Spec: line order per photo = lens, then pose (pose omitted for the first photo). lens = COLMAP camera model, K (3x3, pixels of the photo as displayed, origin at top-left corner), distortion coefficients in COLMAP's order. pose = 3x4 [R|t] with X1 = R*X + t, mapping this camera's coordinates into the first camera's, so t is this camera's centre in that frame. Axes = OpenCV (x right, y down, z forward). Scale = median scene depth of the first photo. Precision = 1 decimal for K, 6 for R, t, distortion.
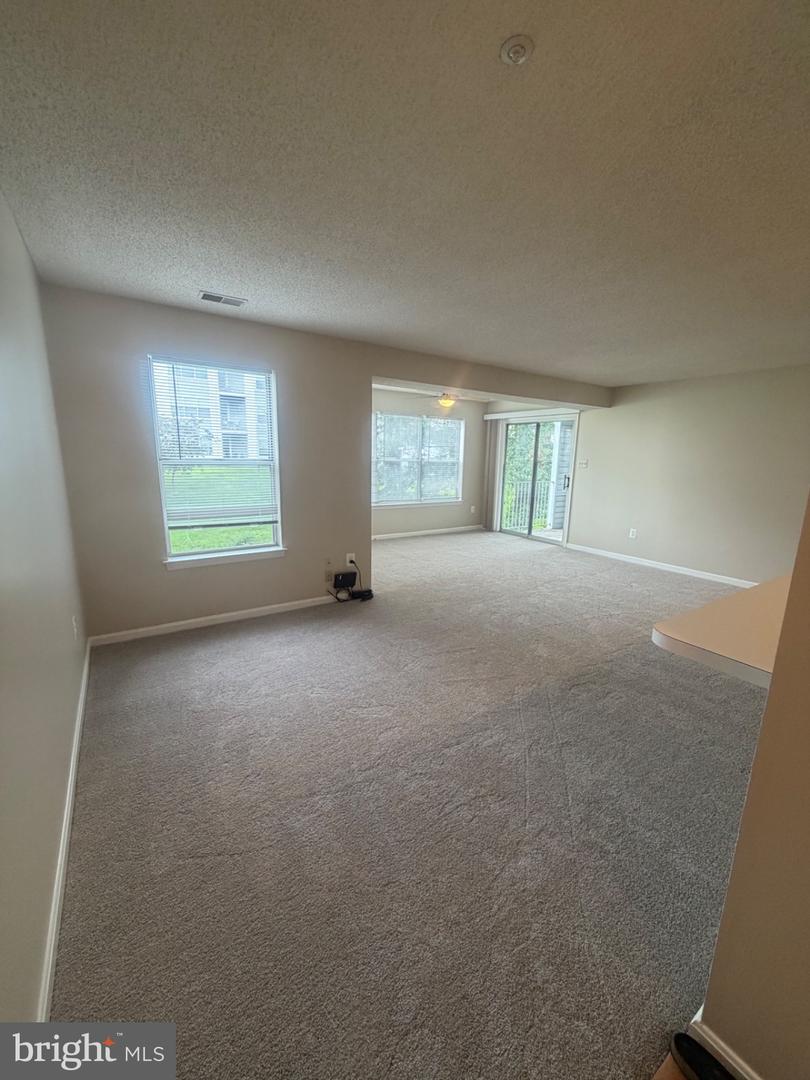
lens RADIAL K [[430.2, 0, 405.0], [0, 430.2, 540.0], [0, 0, 1]] dist [0.000353, 0.000076]
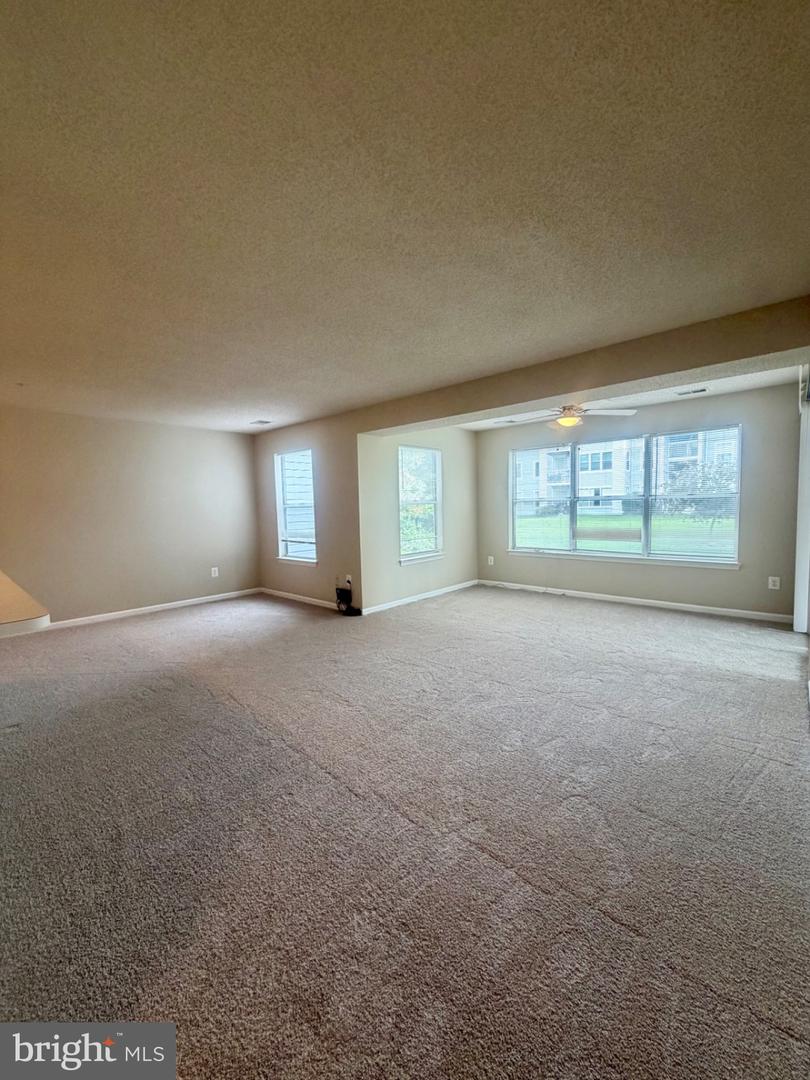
lens RADIAL K [[430.2, 0, 405.0], [0, 430.2, 540.0], [0, 0, 1]] dist [0.000353, 0.000076]
pose [[0.207649, 0.043487, -0.977236, 1.080014], [-0.162906, 0.986598, 0.009289, -0.102990], [0.964543, 0.157269, 0.211950, 0.842527]]
